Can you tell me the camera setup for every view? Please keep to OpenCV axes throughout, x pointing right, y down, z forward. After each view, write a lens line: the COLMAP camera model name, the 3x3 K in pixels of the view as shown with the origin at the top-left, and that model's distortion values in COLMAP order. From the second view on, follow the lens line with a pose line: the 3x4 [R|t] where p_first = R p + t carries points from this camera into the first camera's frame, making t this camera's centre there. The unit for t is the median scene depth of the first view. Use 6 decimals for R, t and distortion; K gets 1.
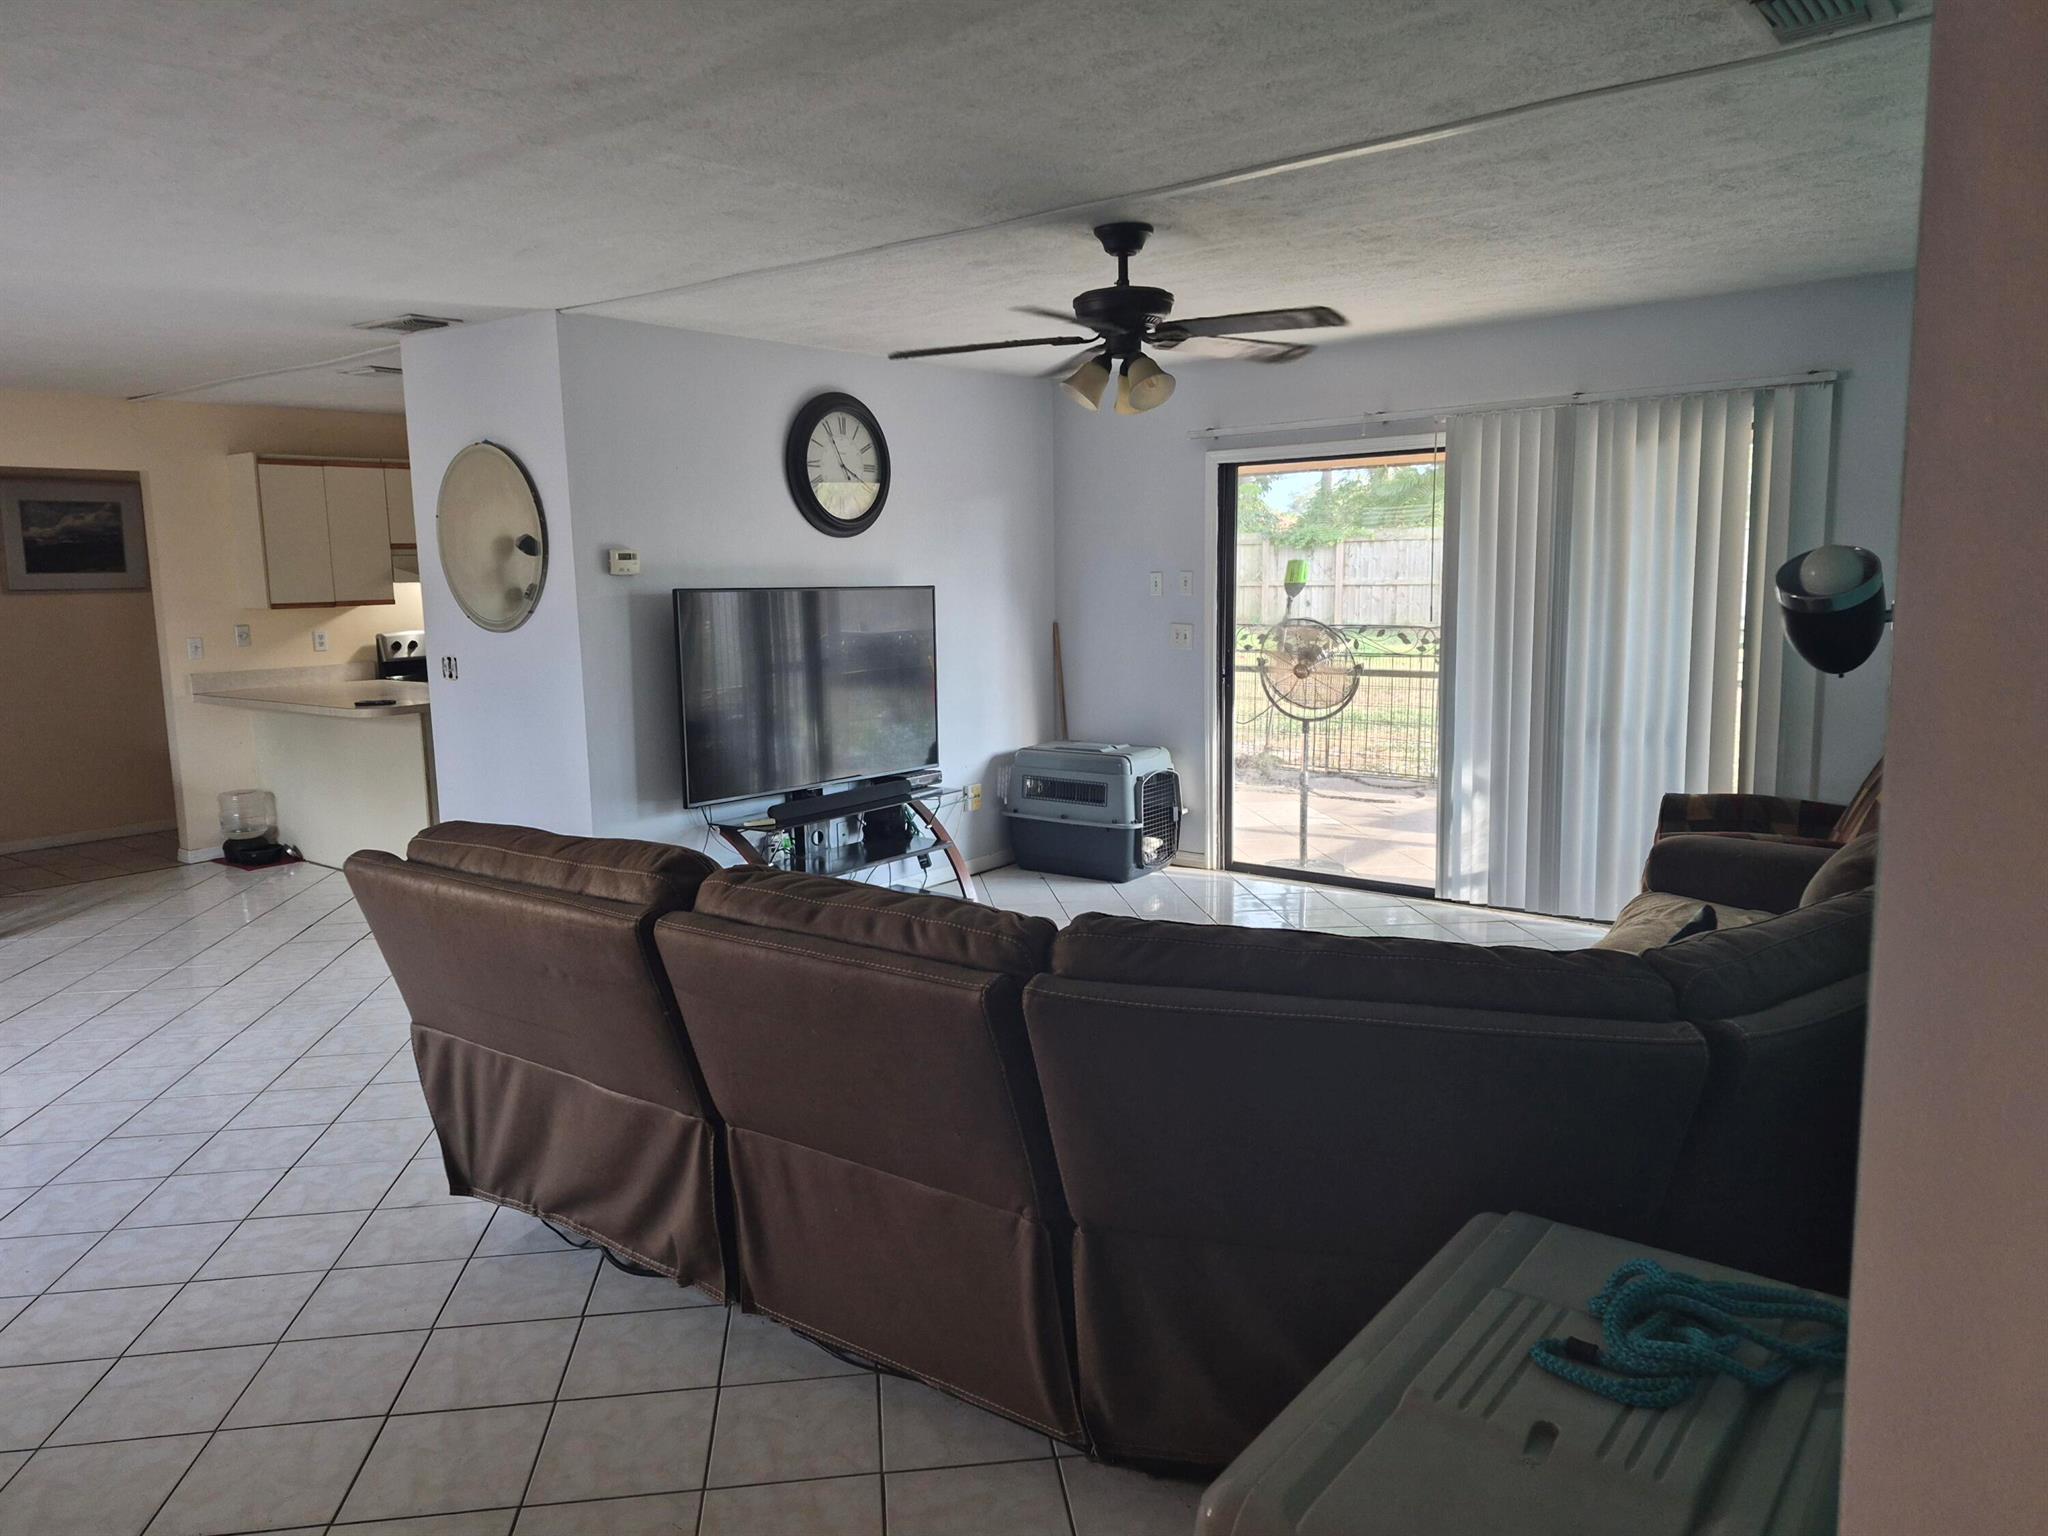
lens RADIAL K [[1435.3, 0, 1026.1], [0, 1435.3, 763.4], [0, 0, 1]] dist [0.076742, -0.071653]
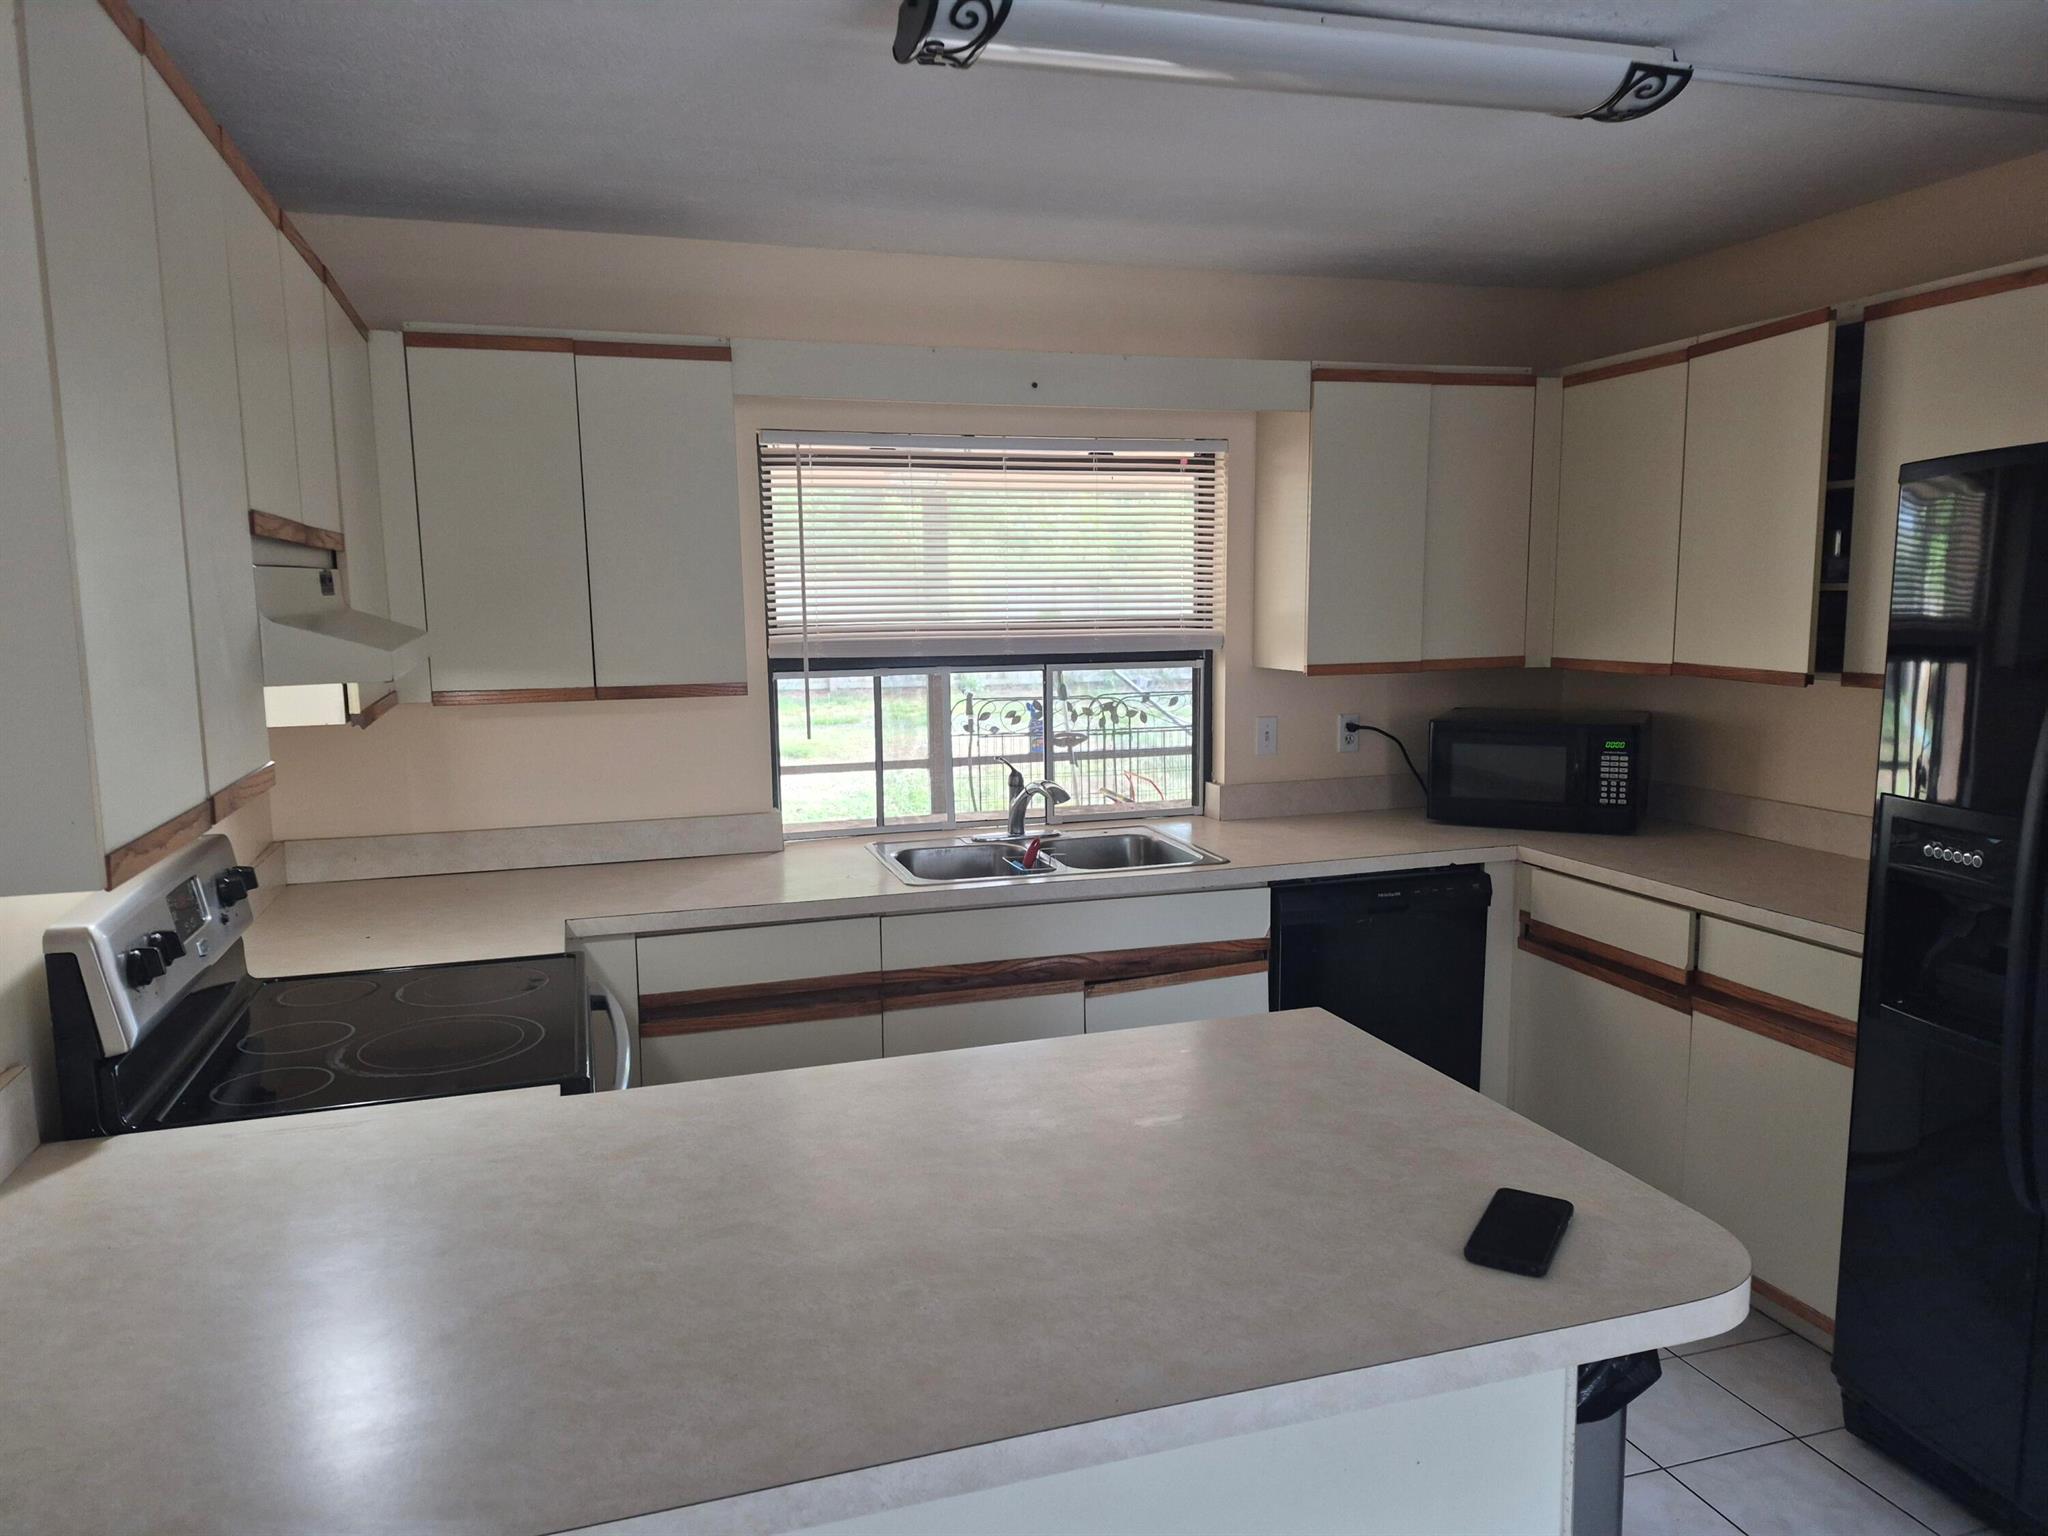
lens RADIAL K [[1435.3, 0, 1030.0], [0, 1435.3, 774.4], [0, 0, 1]] dist [0.076742, -0.071653]
pose [[0.568801, -0.089939, 0.817543, -0.563704], [0.109545, 0.993431, 0.033073, -0.111330], [-0.815147, 0.070746, 0.574918, 0.810477]]
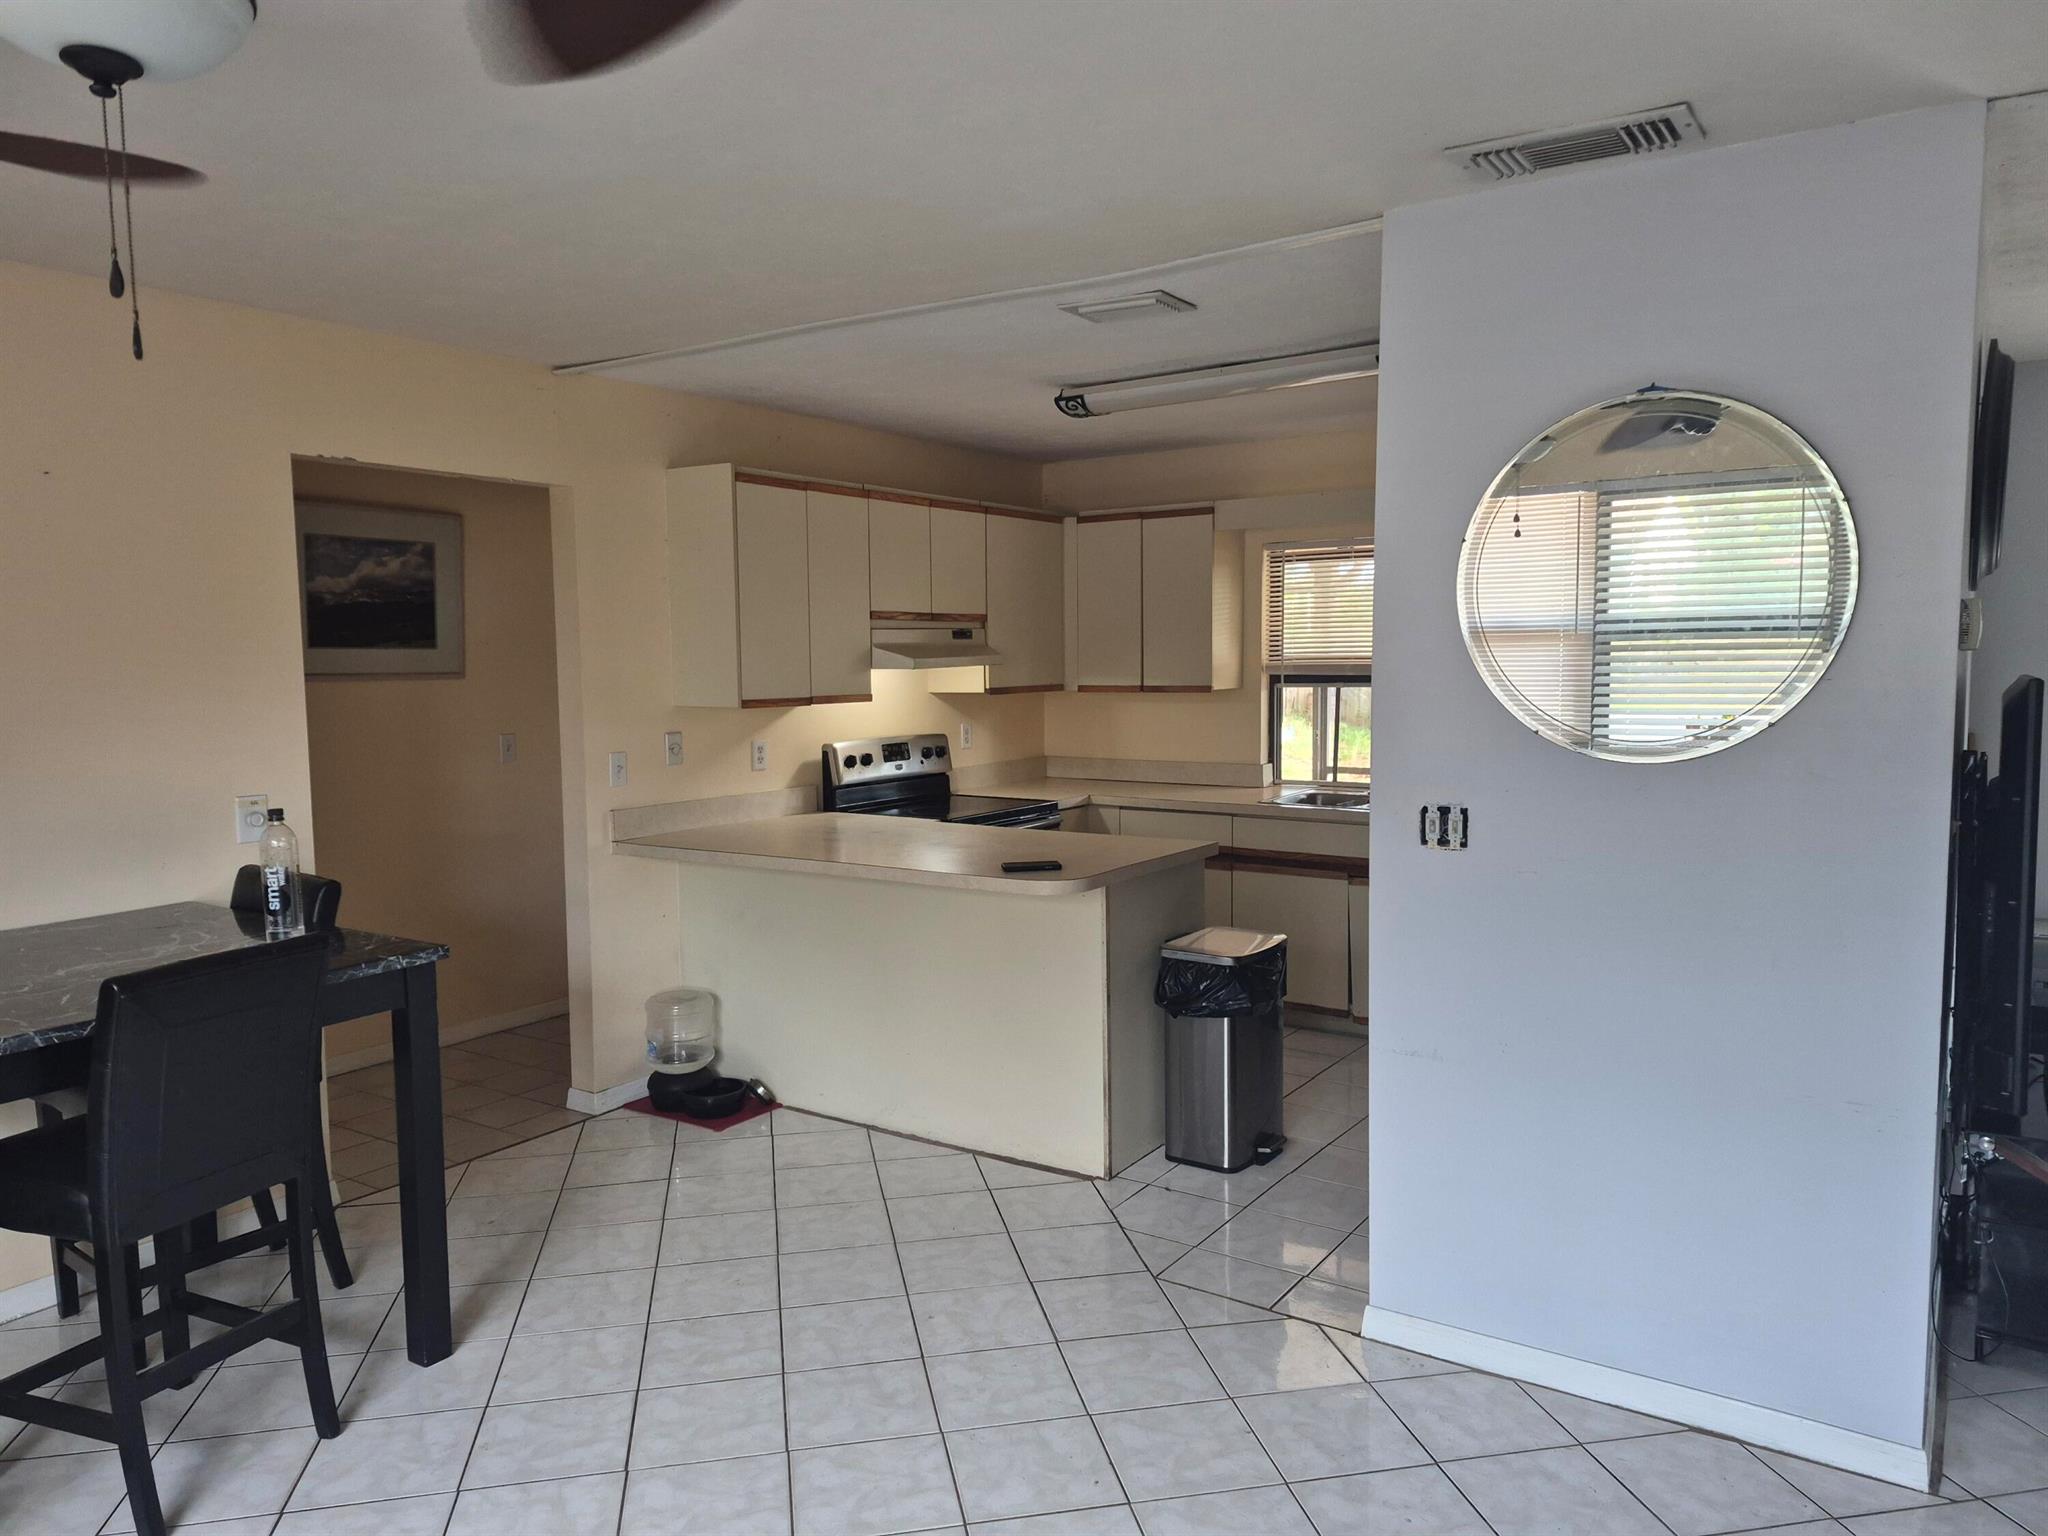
lens RADIAL K [[1435.3, 0, 1019.1], [0, 1435.3, 765.4], [0, 0, 1]] dist [0.076742, -0.071653]
pose [[0.997740, 0.010490, 0.066371, -0.411449], [-0.006435, 0.998116, -0.061021, -0.040347], [-0.066886, 0.060456, 0.995927, 0.342523]]
